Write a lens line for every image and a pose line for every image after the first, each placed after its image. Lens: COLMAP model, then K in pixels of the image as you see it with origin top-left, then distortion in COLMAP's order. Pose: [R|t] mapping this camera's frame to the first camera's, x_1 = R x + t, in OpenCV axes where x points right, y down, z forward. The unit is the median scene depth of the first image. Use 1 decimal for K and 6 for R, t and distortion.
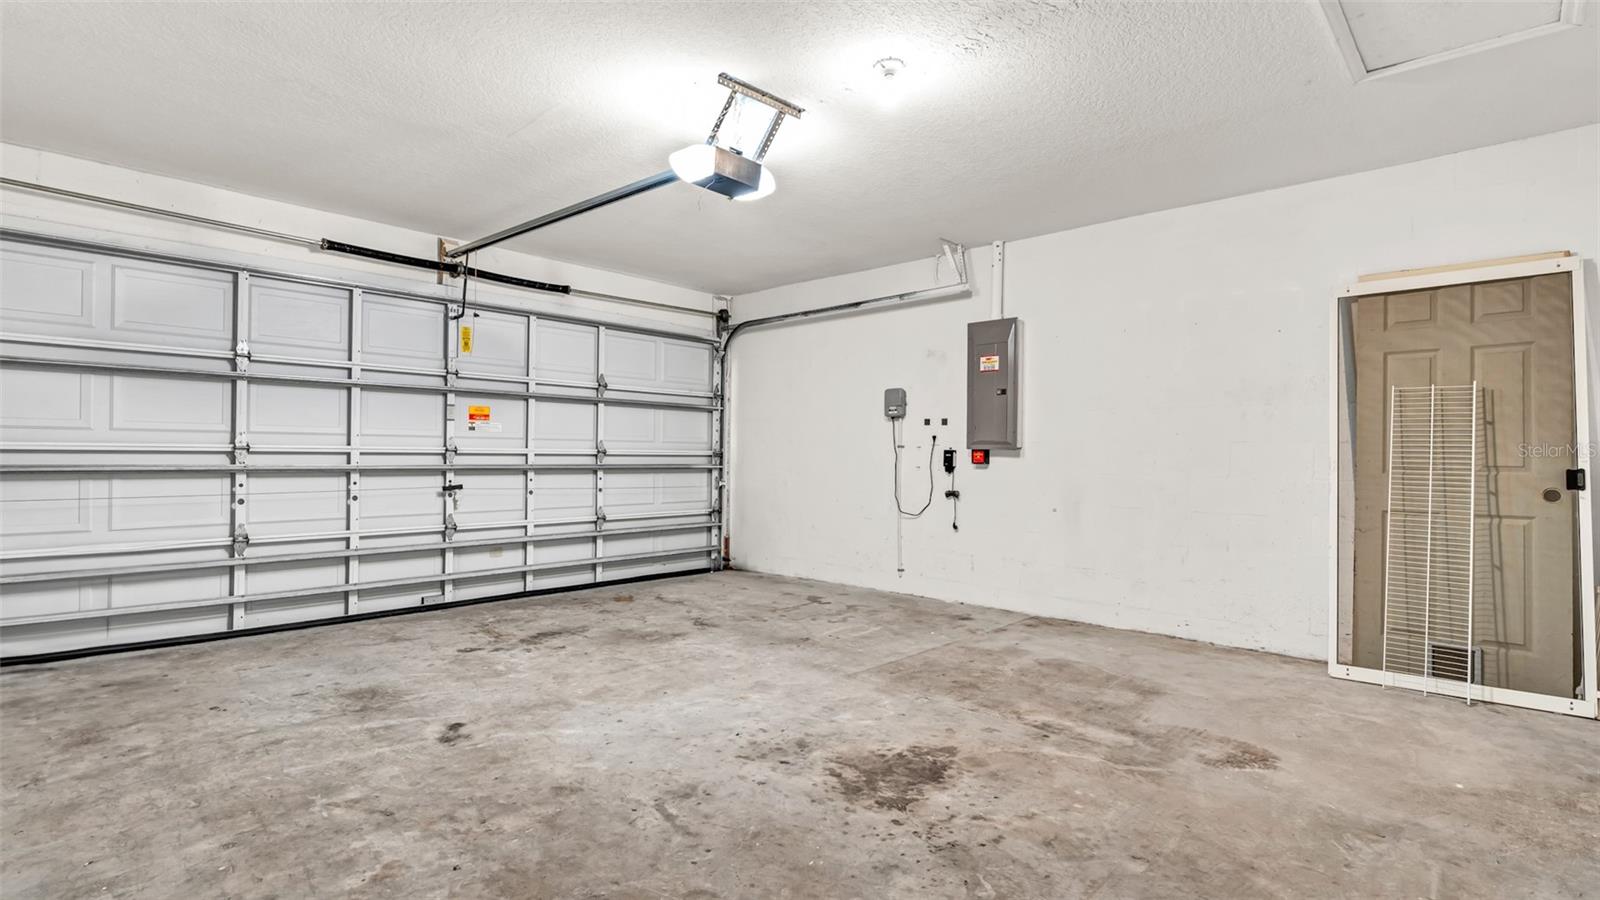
lens RADIAL K [[737.6, 0, 796.6], [0, 737.6, 436.8], [0, 0, 1]] dist [-0.000263, 0.000088]
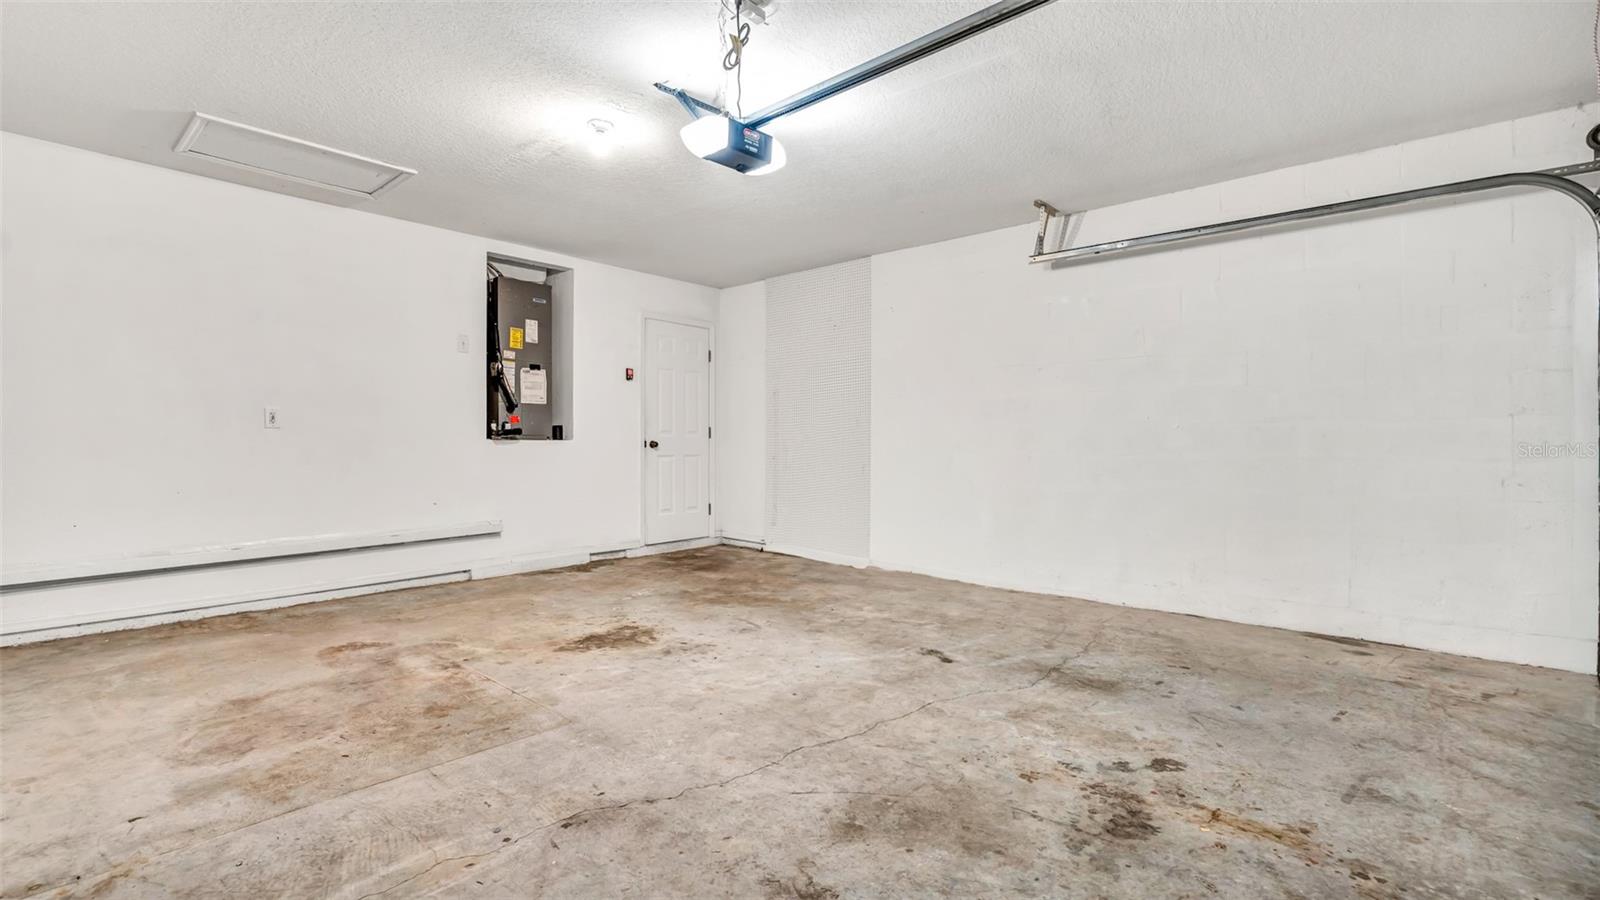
lens RADIAL K [[737.6, 0, 796.6], [0, 737.6, 436.8], [0, 0, 1]] dist [-0.000263, 0.000088]
pose [[-0.999399, -0.011829, -0.032582, -0.165990], [-0.010865, 0.999503, -0.029607, 0.059411], [0.032916, -0.029235, -0.999030, 2.181113]]
